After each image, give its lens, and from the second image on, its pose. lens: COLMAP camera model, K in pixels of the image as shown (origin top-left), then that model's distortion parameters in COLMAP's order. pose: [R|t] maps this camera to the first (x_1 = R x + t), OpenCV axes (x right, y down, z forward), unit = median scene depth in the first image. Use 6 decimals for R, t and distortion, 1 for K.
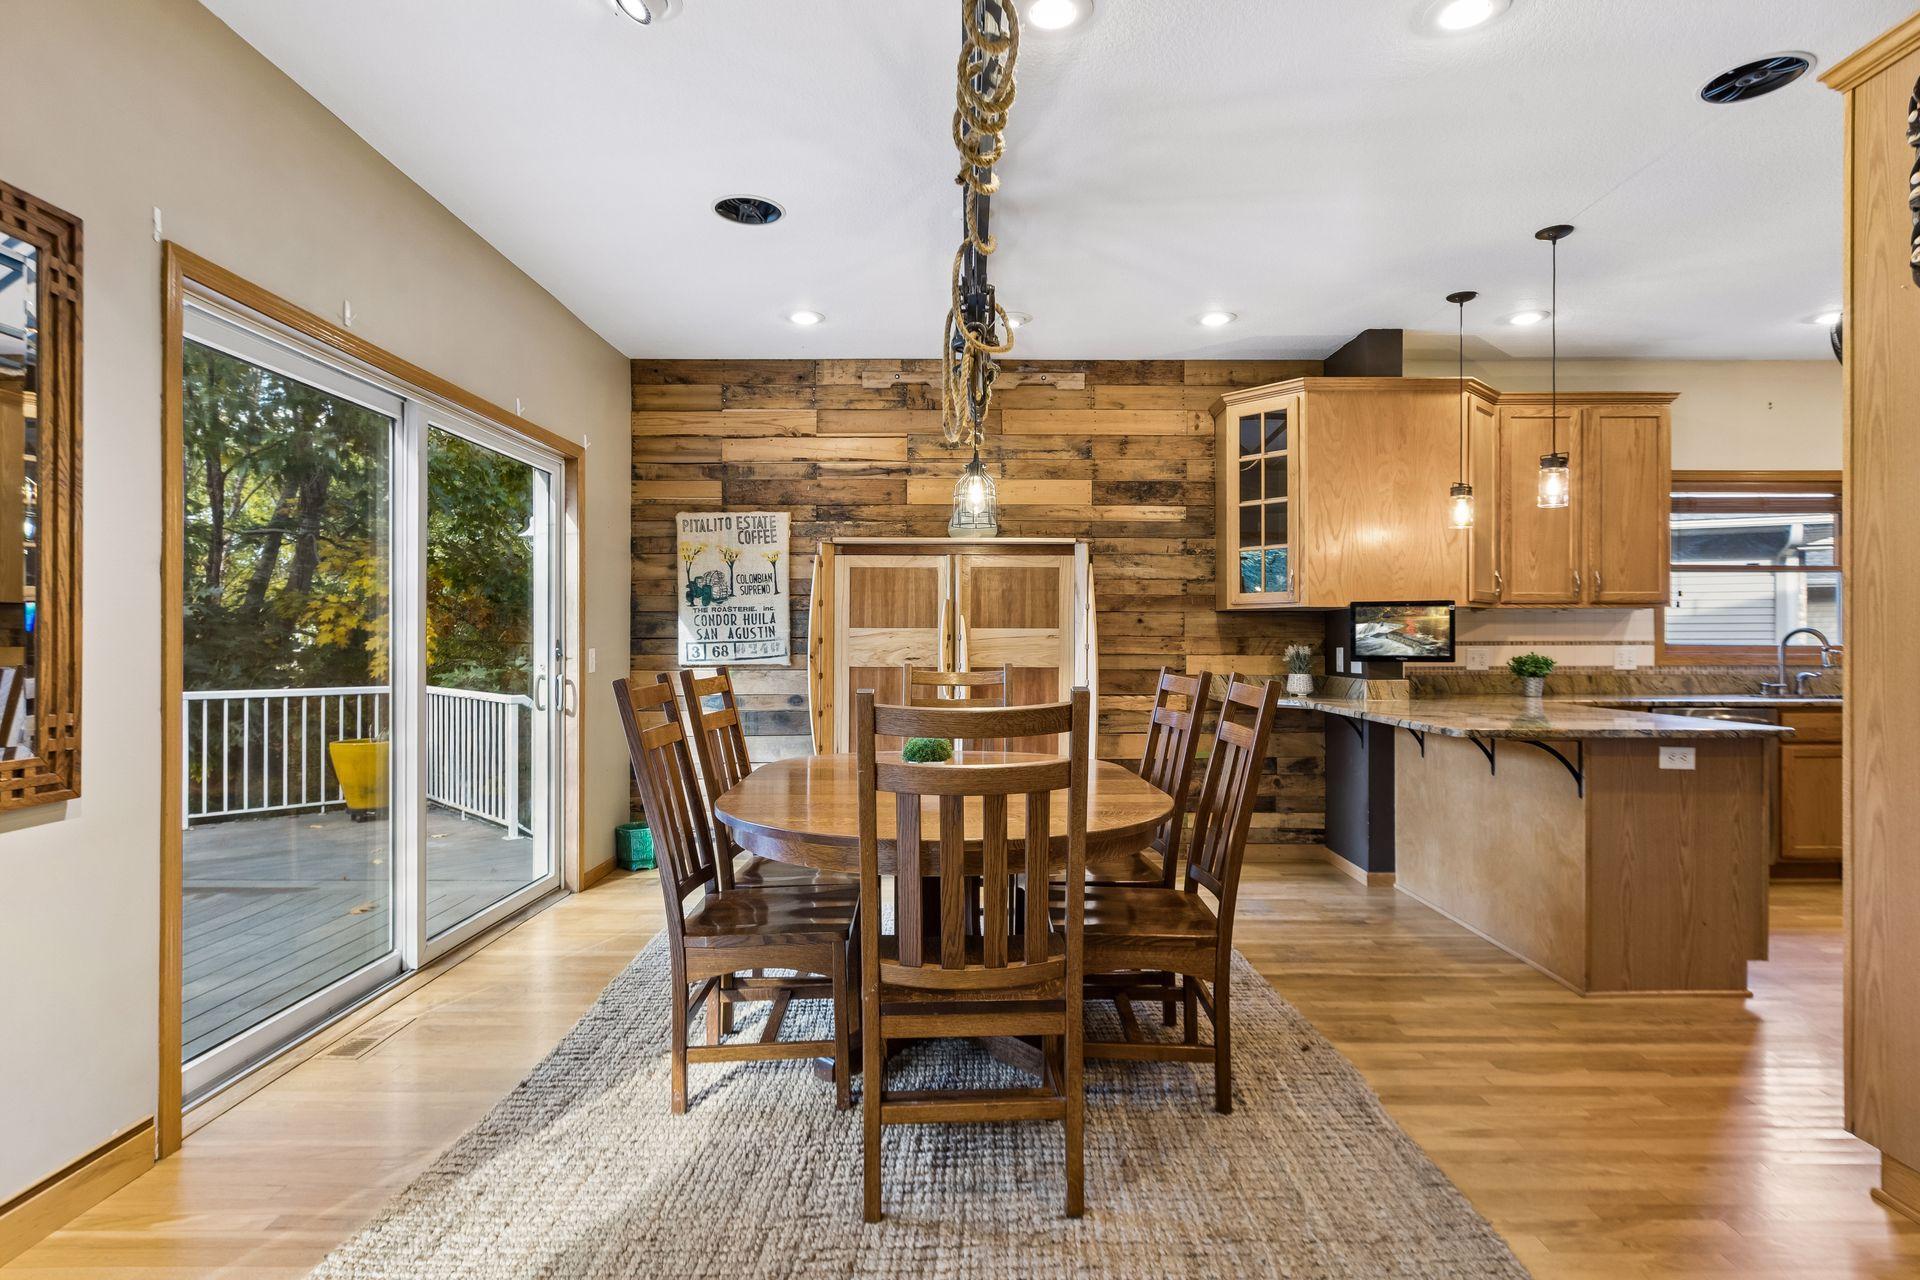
lens RADIAL K [[1017.1, 0, 974.9], [0, 1017.1, 642.1], [0, 0, 1]] dist [0.013287, -0.003757]
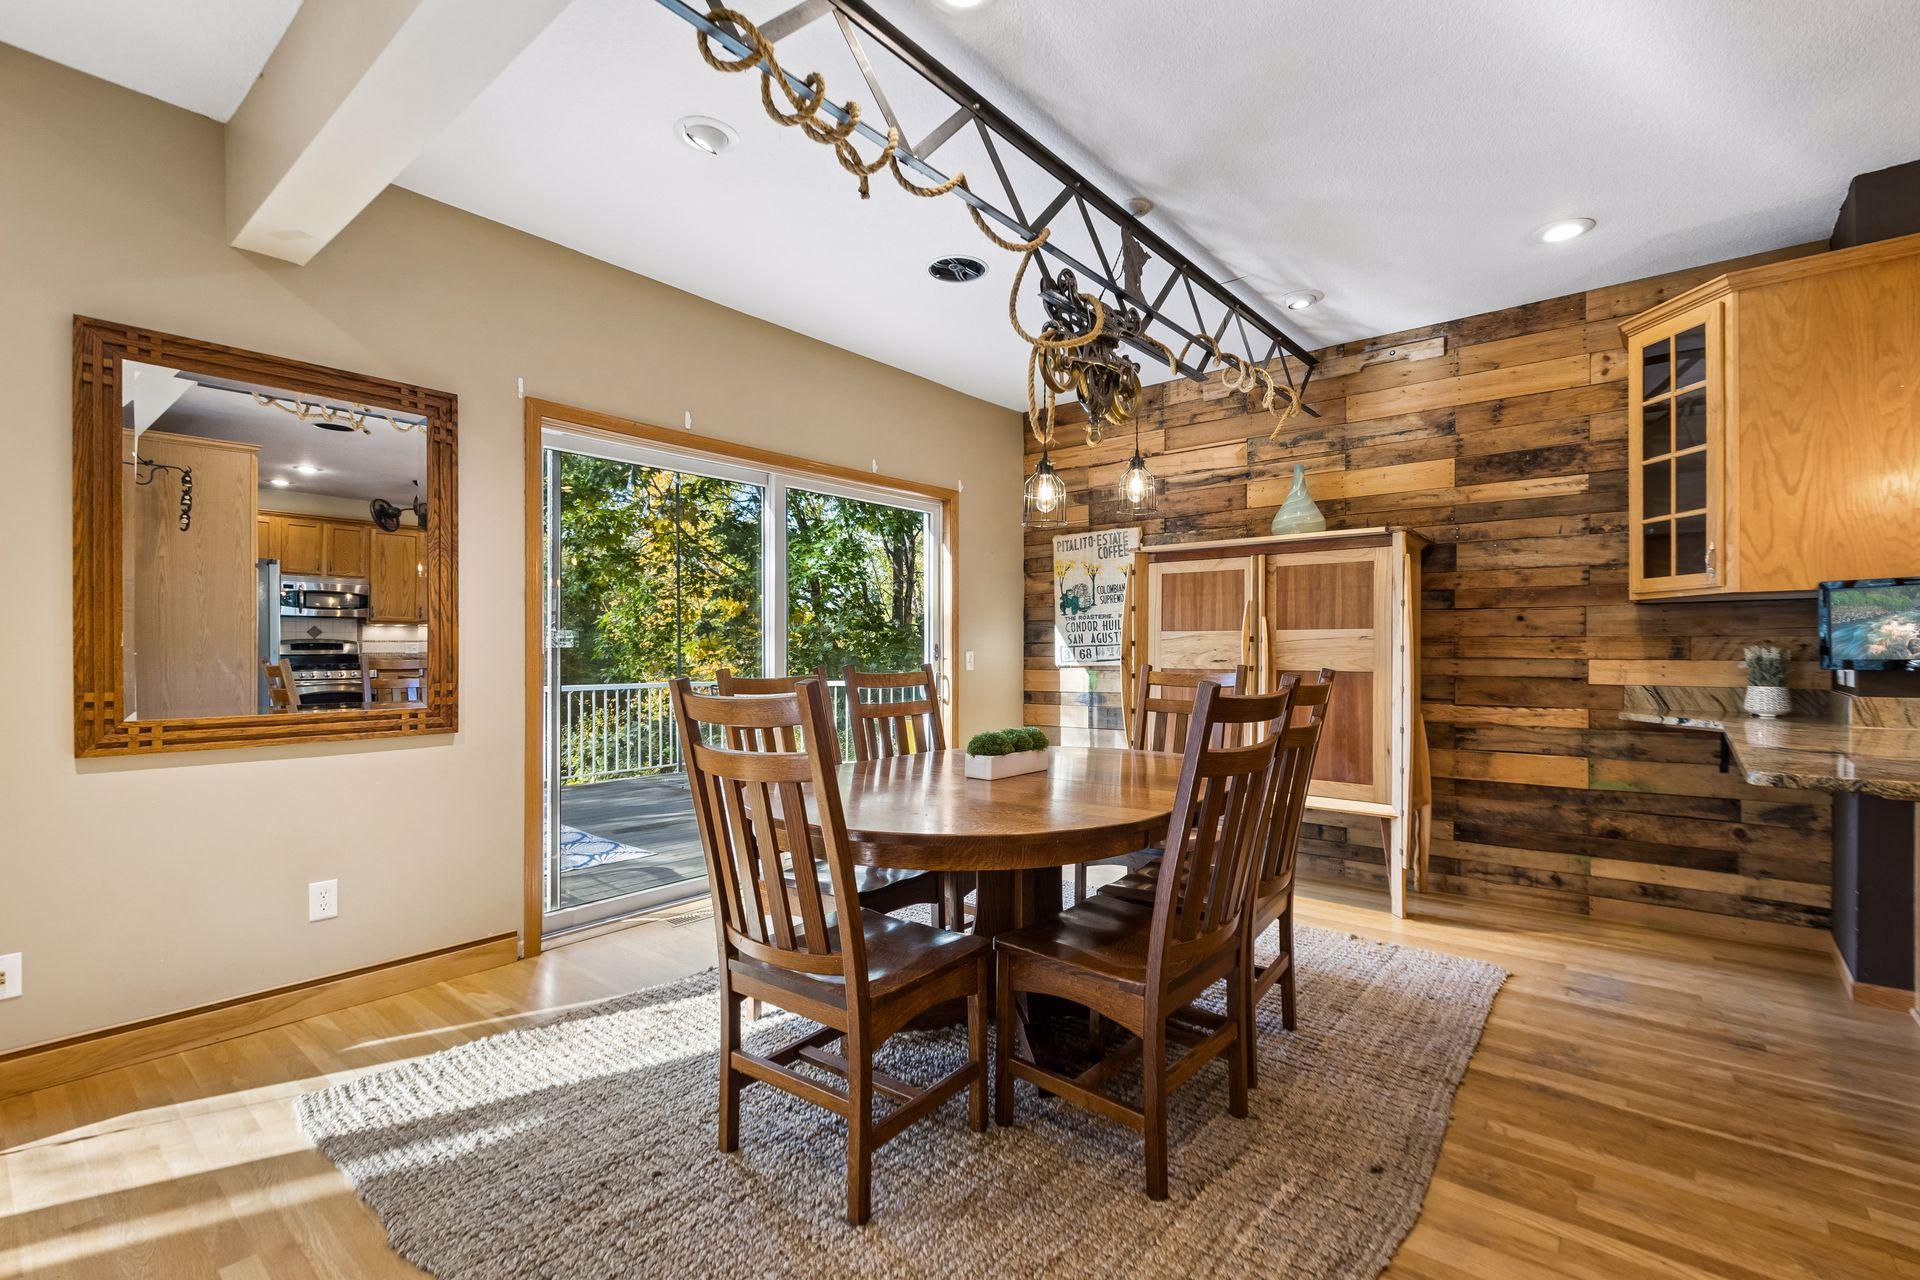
lens RADIAL K [[867.0, 0, 965.8], [0, 867.0, 650.7], [0, 0, 1]] dist [0.006945, -0.001372]
pose [[0.770920, -0.001065, -0.636931, 0.268185], [0.000519, 0.999999, -0.001045, 0.006341], [0.636932, 0.000475, 0.770920, 0.161620]]
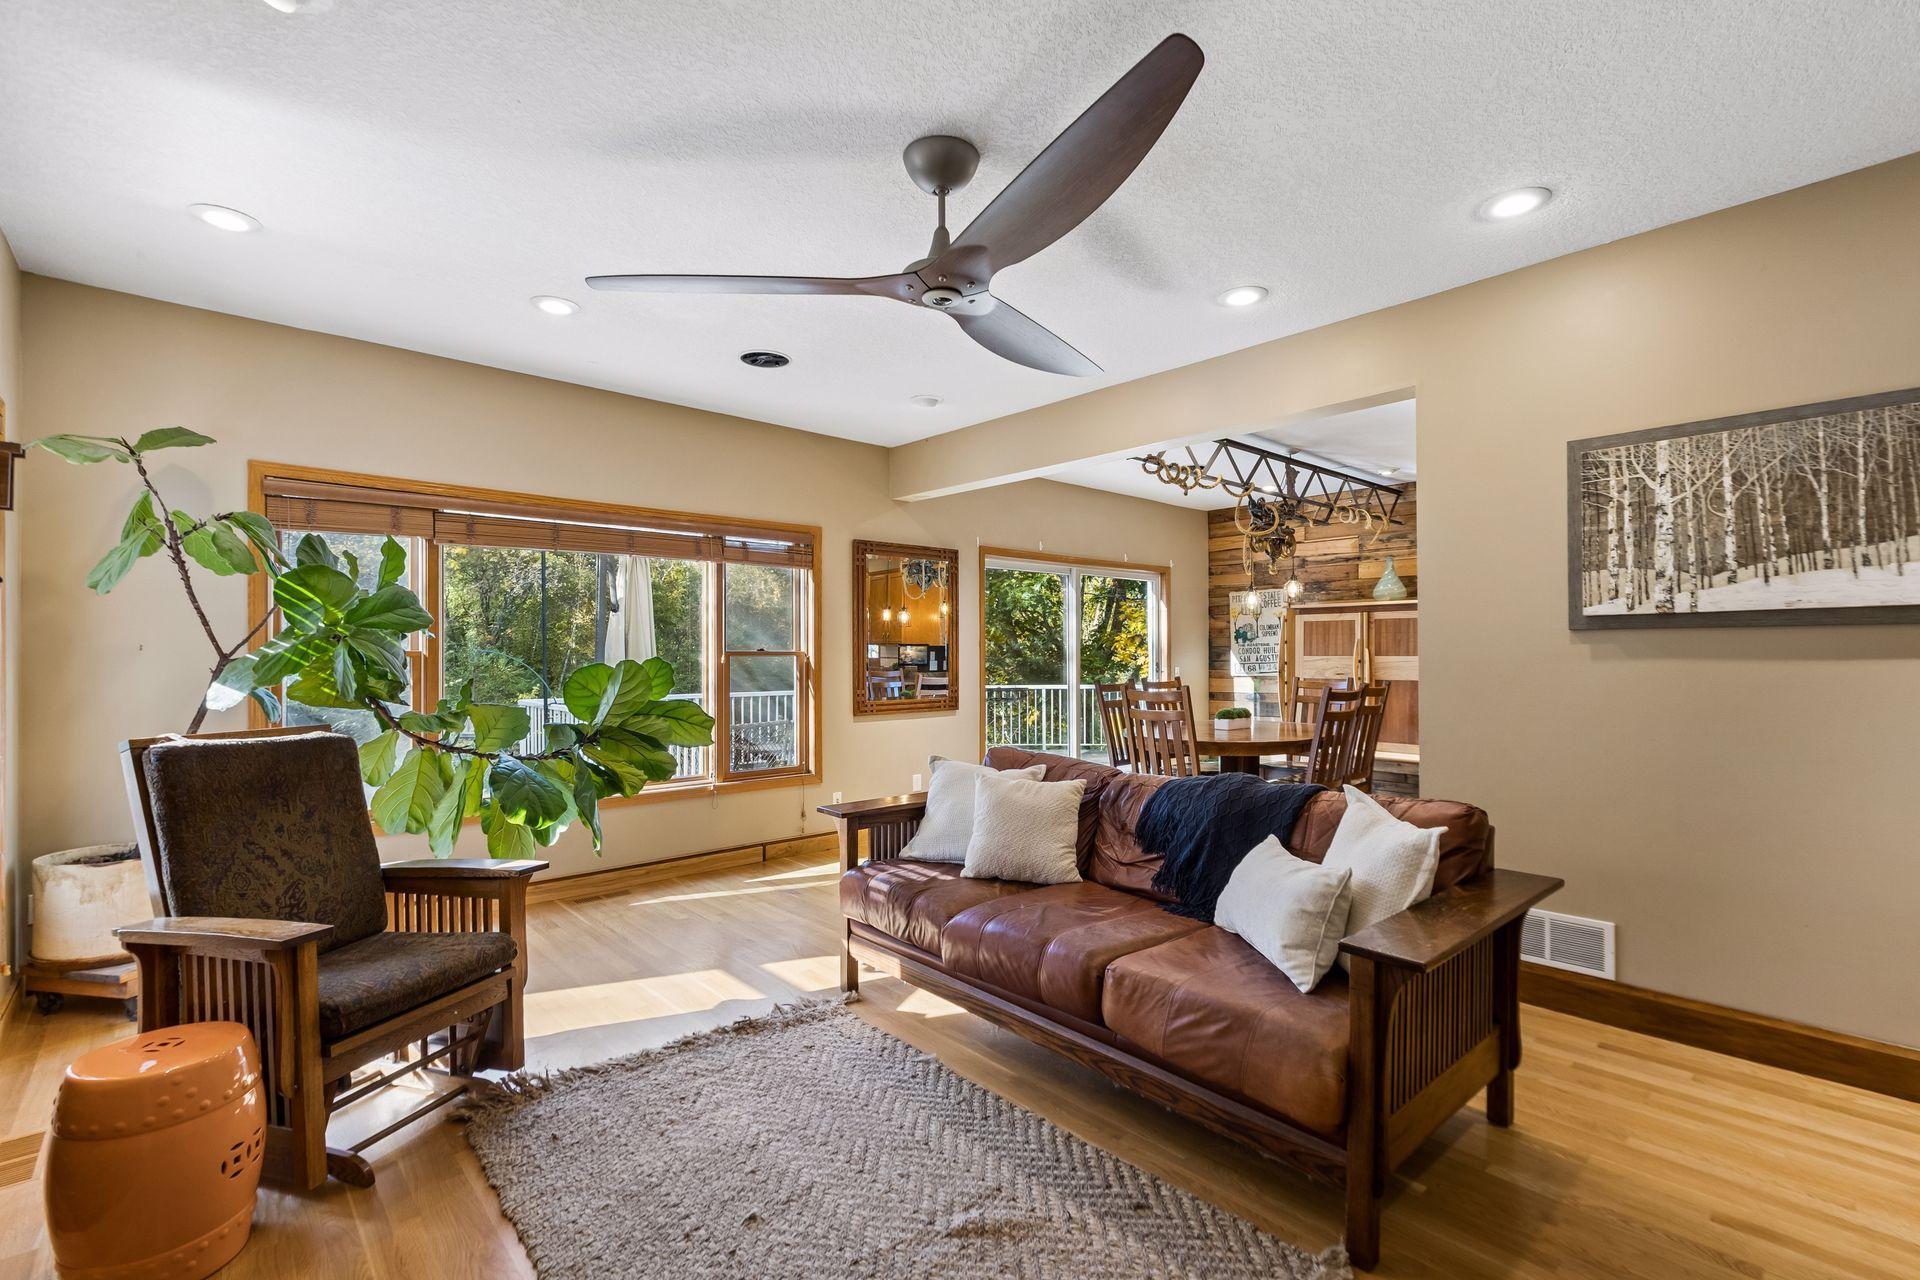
lens RADIAL K [[867.0, 0, 971.7], [0, 867.0, 654.8], [0, 0, 1]] dist [0.006945, -0.001372]
pose [[0.679363, -0.002317, -0.733799, 0.534112], [0.002458, 0.999997, -0.000883, -0.014779], [0.733798, -0.001204, 0.679366, -0.396198]]
